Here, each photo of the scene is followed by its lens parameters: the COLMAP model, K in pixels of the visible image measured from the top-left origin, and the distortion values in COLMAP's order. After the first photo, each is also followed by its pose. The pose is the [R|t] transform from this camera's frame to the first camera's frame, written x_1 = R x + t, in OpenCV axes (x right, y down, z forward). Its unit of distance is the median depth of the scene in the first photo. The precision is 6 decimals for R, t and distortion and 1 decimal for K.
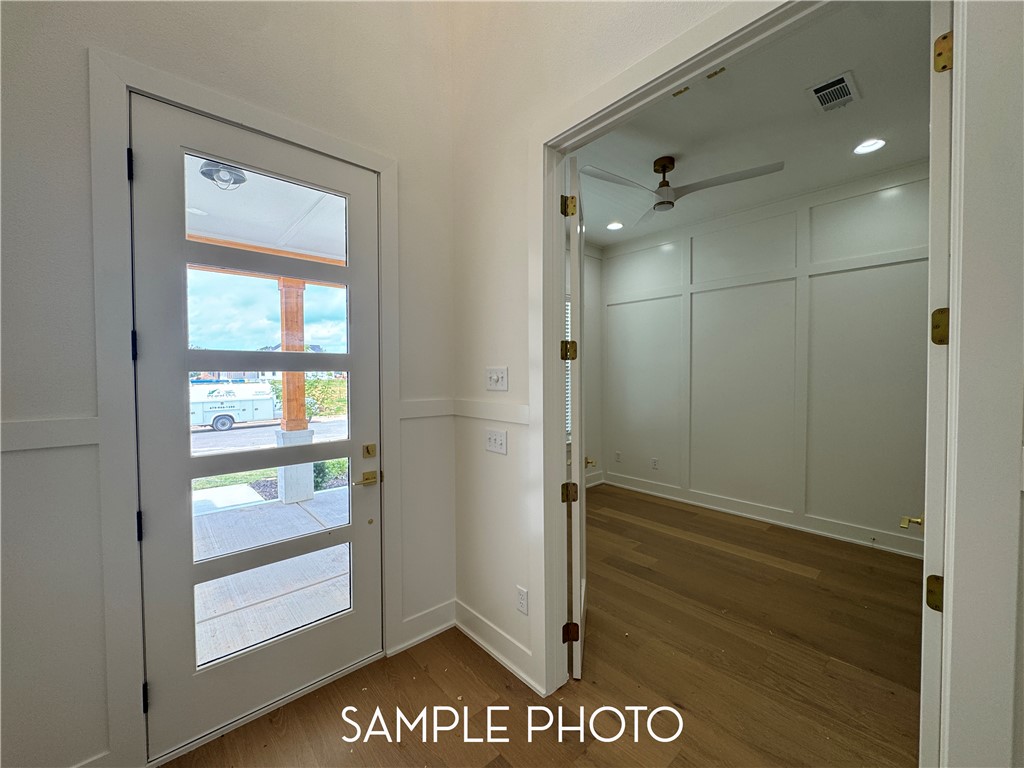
lens RADIAL K [[409.1, 0, 510.6], [0, 409.1, 381.4], [0, 0, 1]] dist [-0.003167, -0.000163]
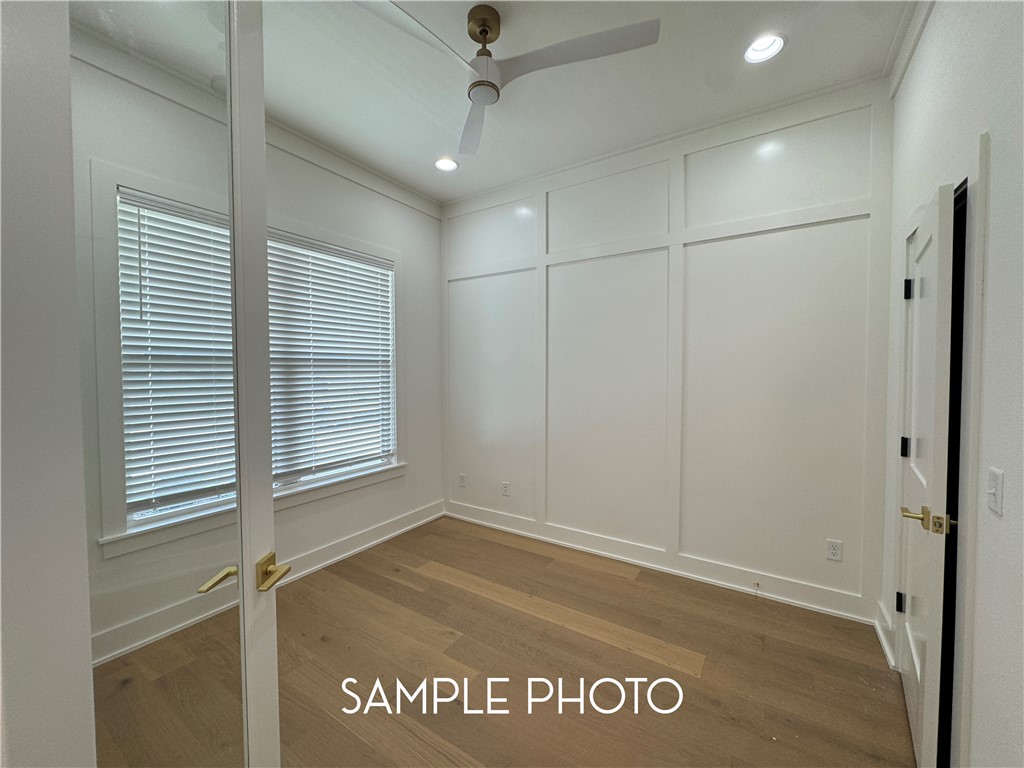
lens RADIAL K [[409.1, 0, 512.1], [0, 409.1, 384.2], [0, 0, 1]] dist [-0.003167, -0.000163]
pose [[0.964106, -0.004626, 0.265476, 0.204801], [0.002523, 0.999963, 0.008263, -0.001393], [-0.265504, -0.007297, 0.964082, 0.327872]]
